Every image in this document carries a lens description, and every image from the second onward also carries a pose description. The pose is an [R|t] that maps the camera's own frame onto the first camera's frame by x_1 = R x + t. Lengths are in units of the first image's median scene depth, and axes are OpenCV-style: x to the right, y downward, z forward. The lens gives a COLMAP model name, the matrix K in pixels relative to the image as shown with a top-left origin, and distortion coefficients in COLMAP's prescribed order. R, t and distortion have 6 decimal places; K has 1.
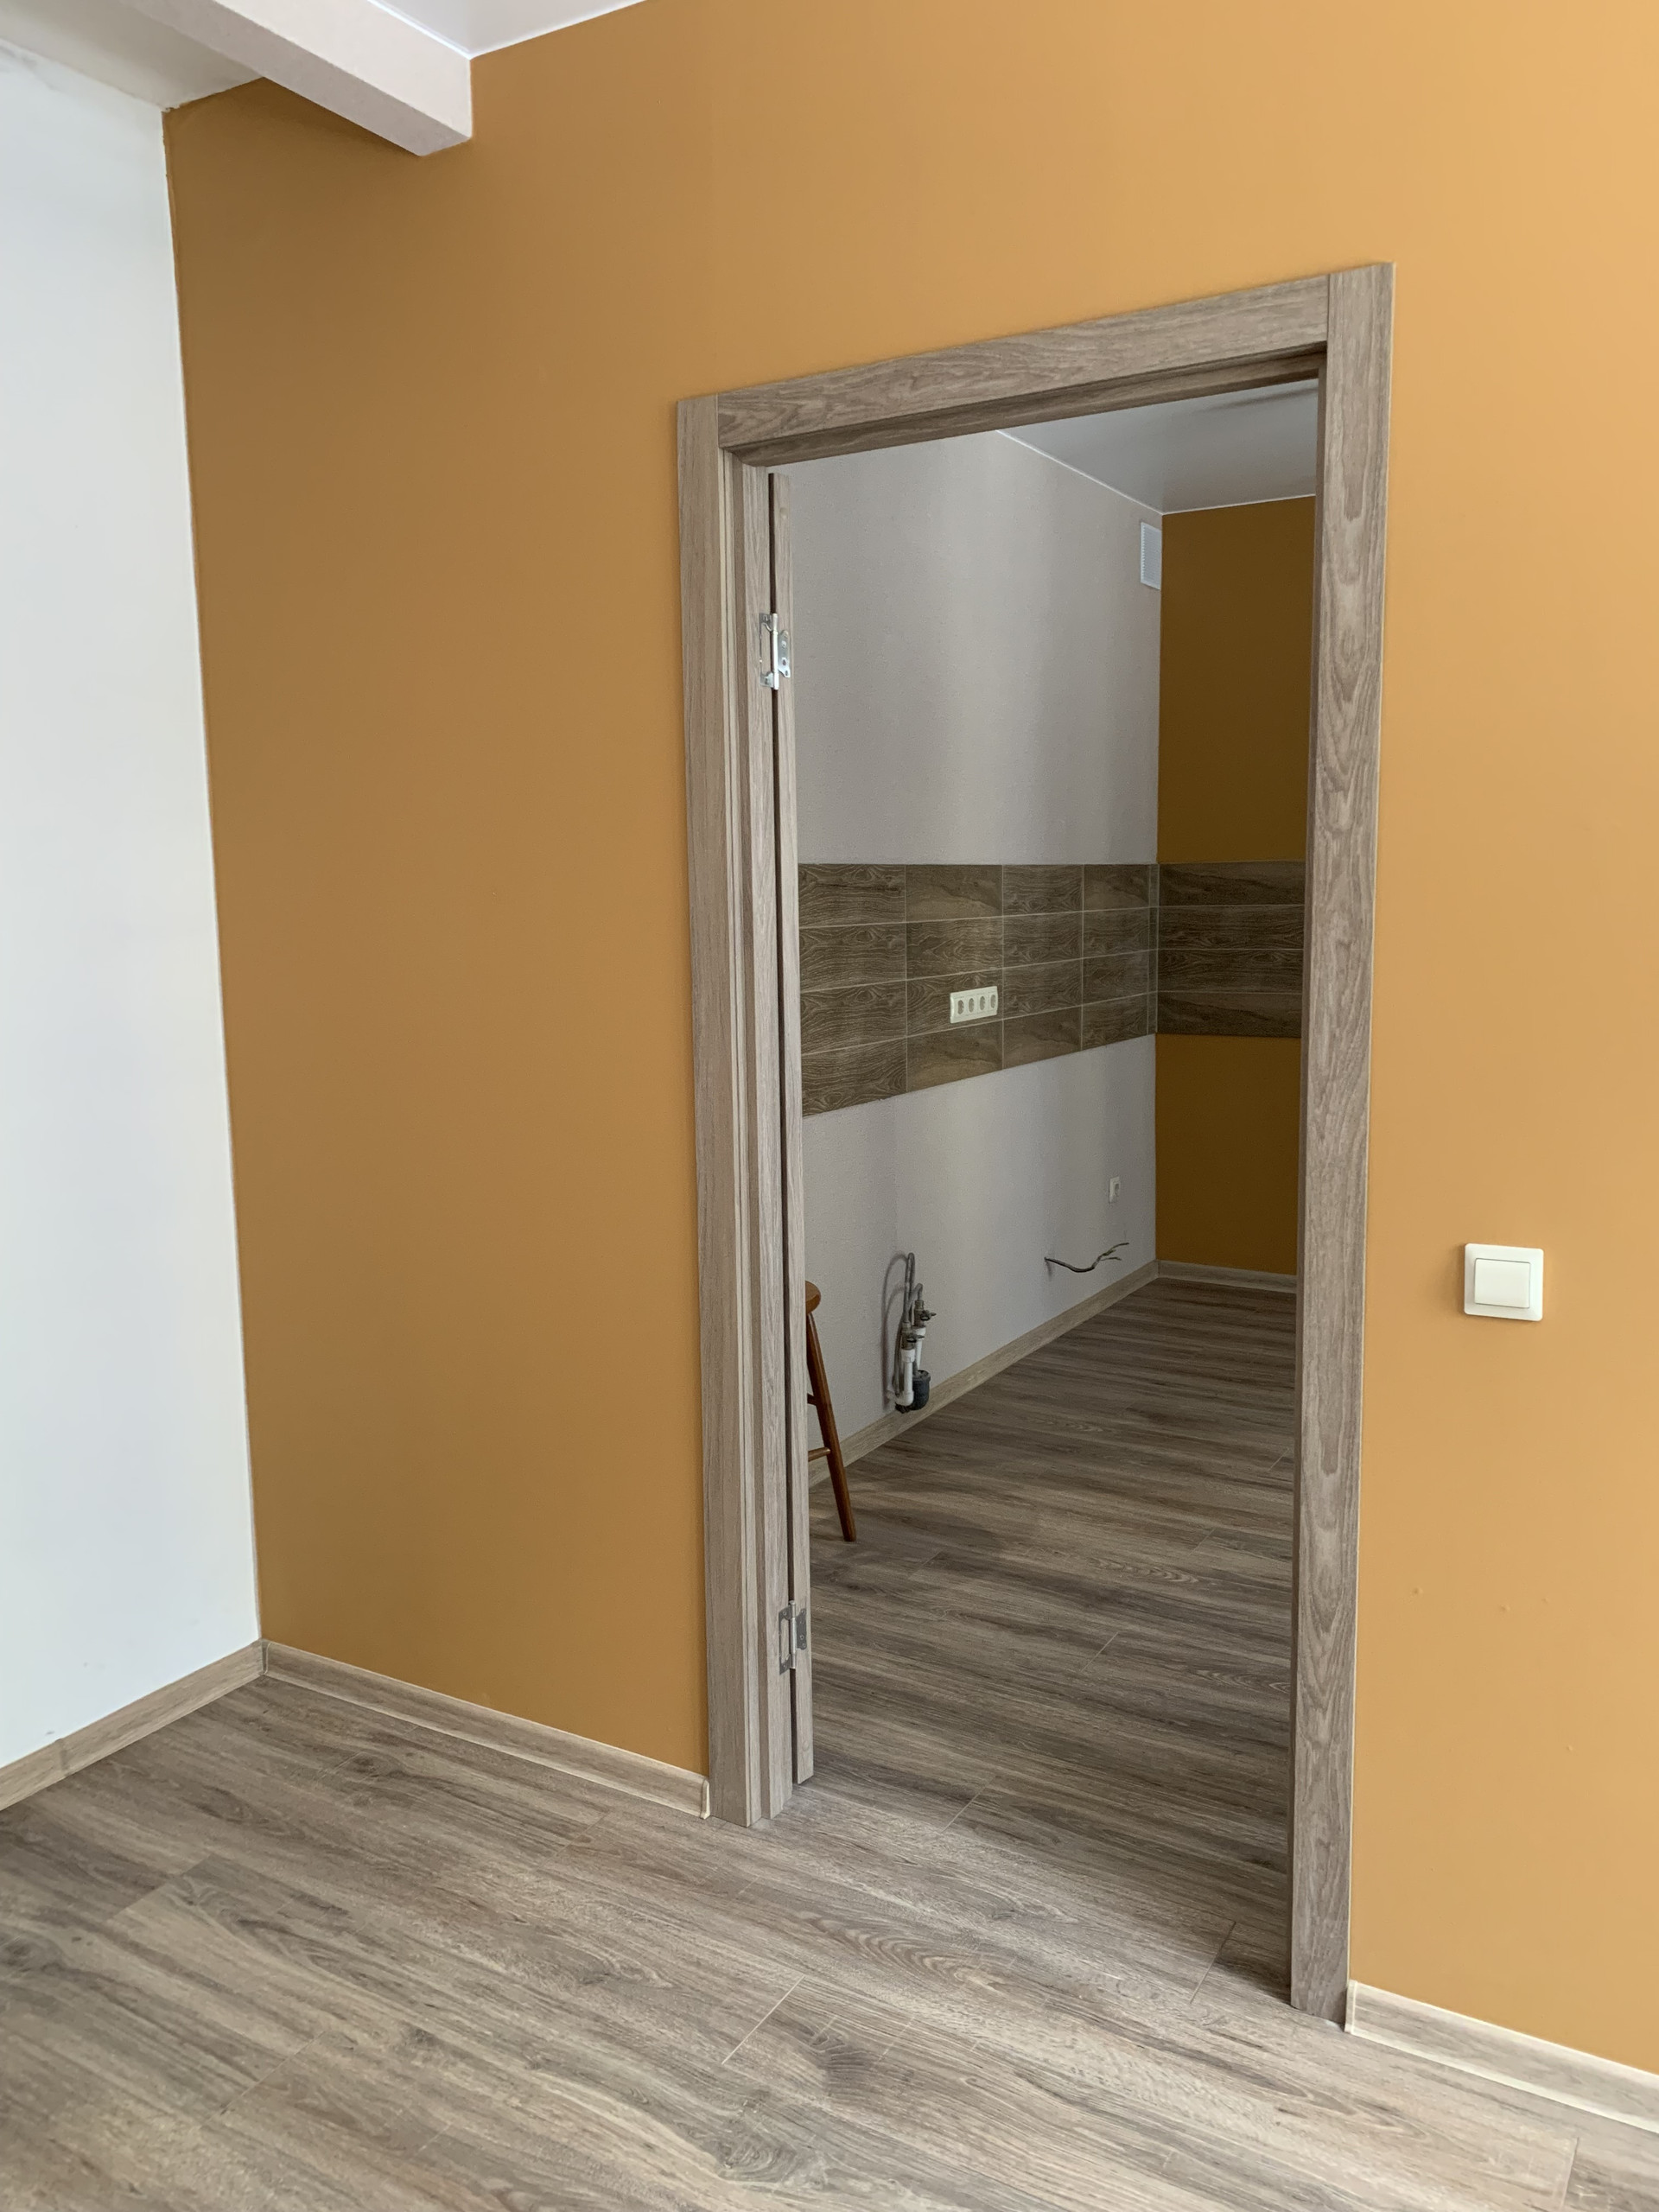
lens RADIAL K [[1698.9, 0, 834.6], [0, 1698.9, 1096.2], [0, 0, 1]] dist [0.020406, -0.005030]
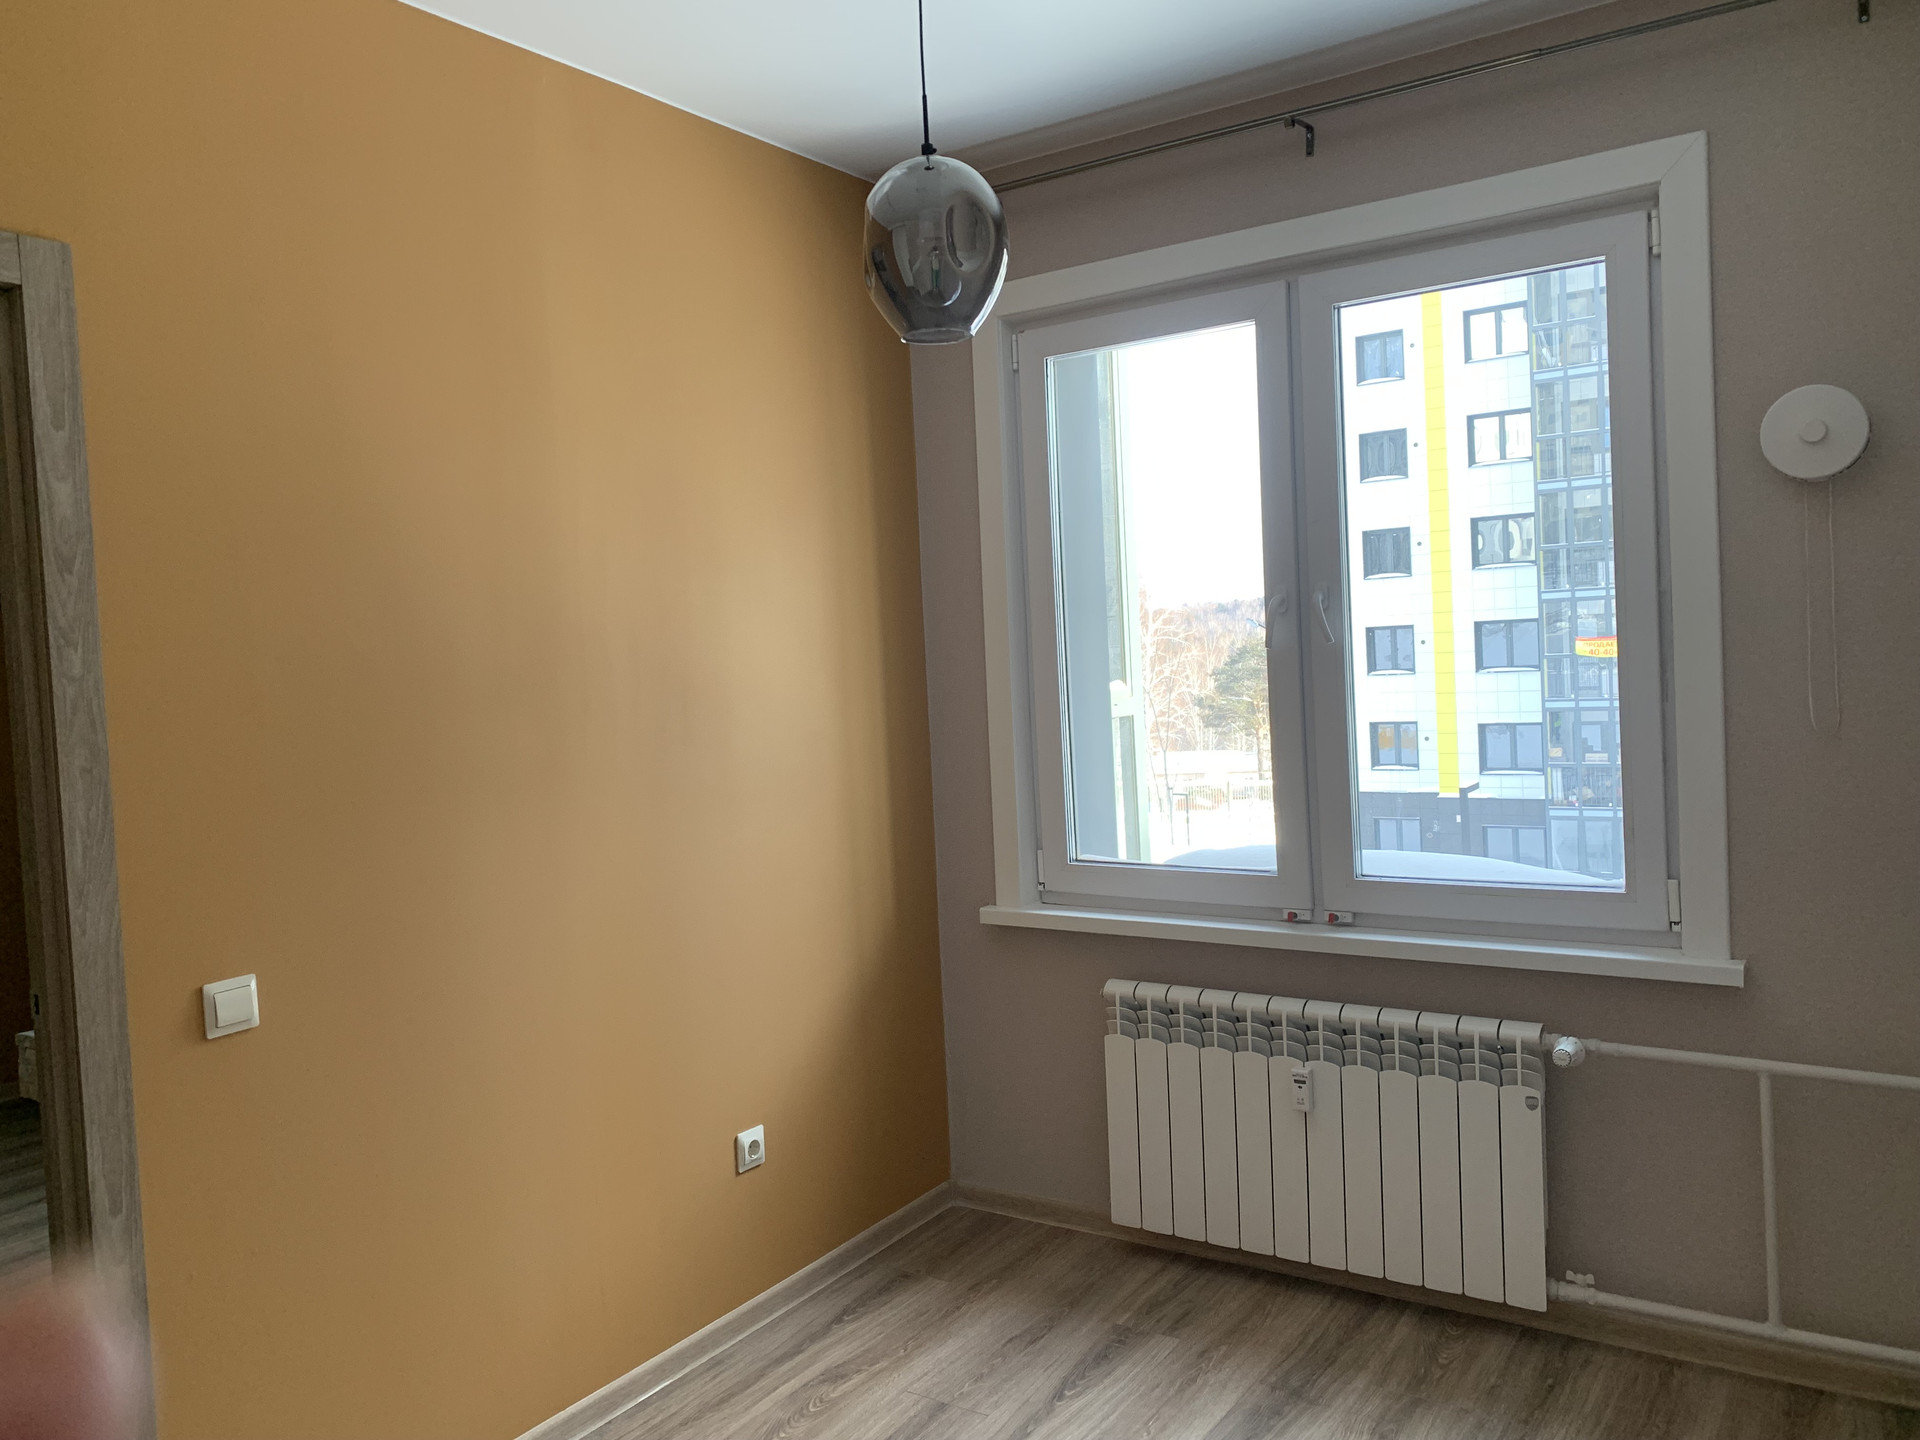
lens RADIAL K [[1443.4, 0, 966.6], [0, 1443.4, 699.4], [0, 0, 1]] dist [0.002496, -0.002982]
pose [[0.061849, -0.026265, 0.997740, -0.642378], [0.179692, 0.983612, 0.014755, -0.038085], [-0.981777, 0.178374, 0.065555, 0.284401]]
